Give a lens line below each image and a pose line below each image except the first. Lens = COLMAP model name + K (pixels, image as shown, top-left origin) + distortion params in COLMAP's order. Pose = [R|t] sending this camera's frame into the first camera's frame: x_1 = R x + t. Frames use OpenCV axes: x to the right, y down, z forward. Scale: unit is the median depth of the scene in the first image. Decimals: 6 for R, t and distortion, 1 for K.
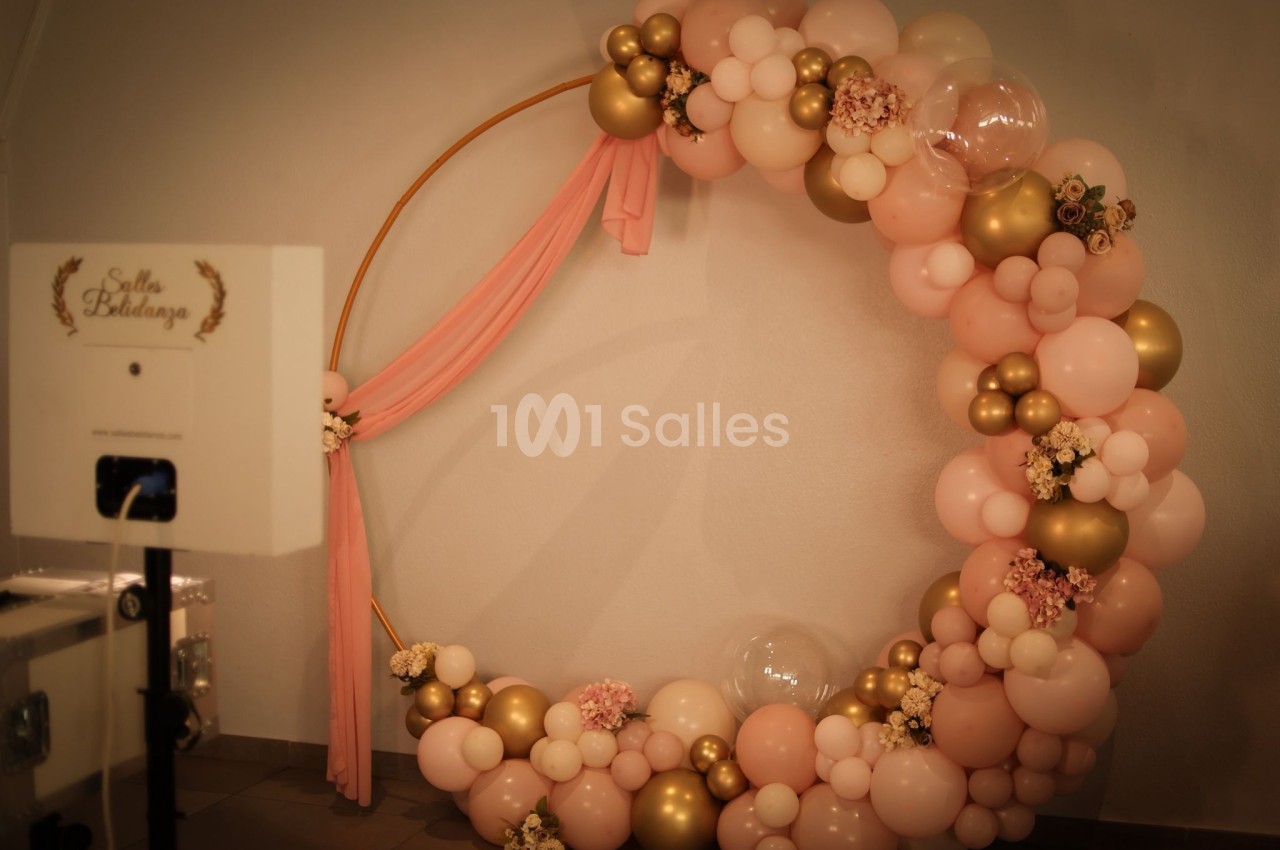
lens RADIAL K [[1843.0, 0, 640.0], [0, 1843.0, 425.0], [0, 0, 1]] dist [-0.106171, -0.020260]
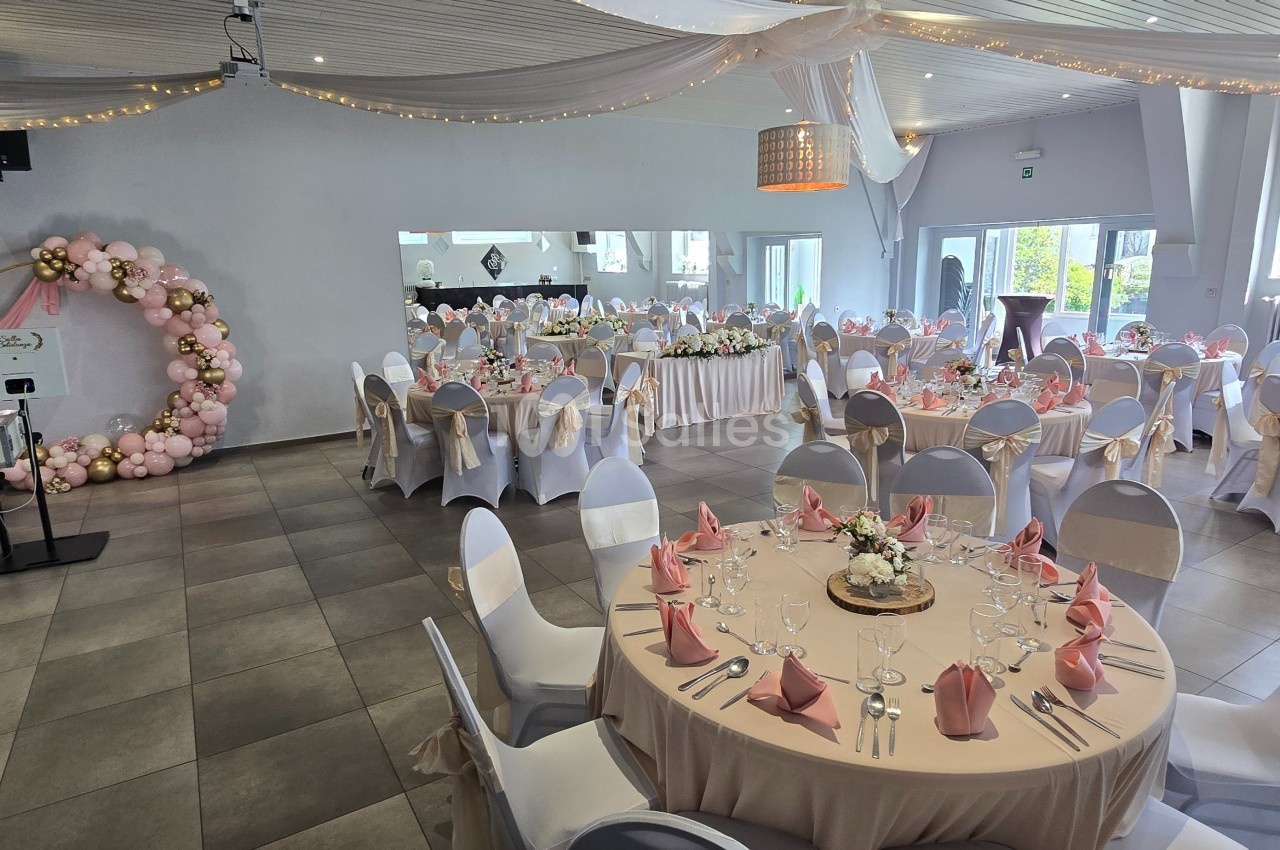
lens RADIAL K [[751.1, 0, 640.0], [0, 751.1, 425.0], [0, 0, 1]] dist [-0.000386, -0.000210]
pose [[0.609061, -0.183384, 0.771631, -0.504360], [0.090677, 0.982623, 0.161955, -0.019668], [-0.787923, -0.028672, 0.615106, -0.817504]]
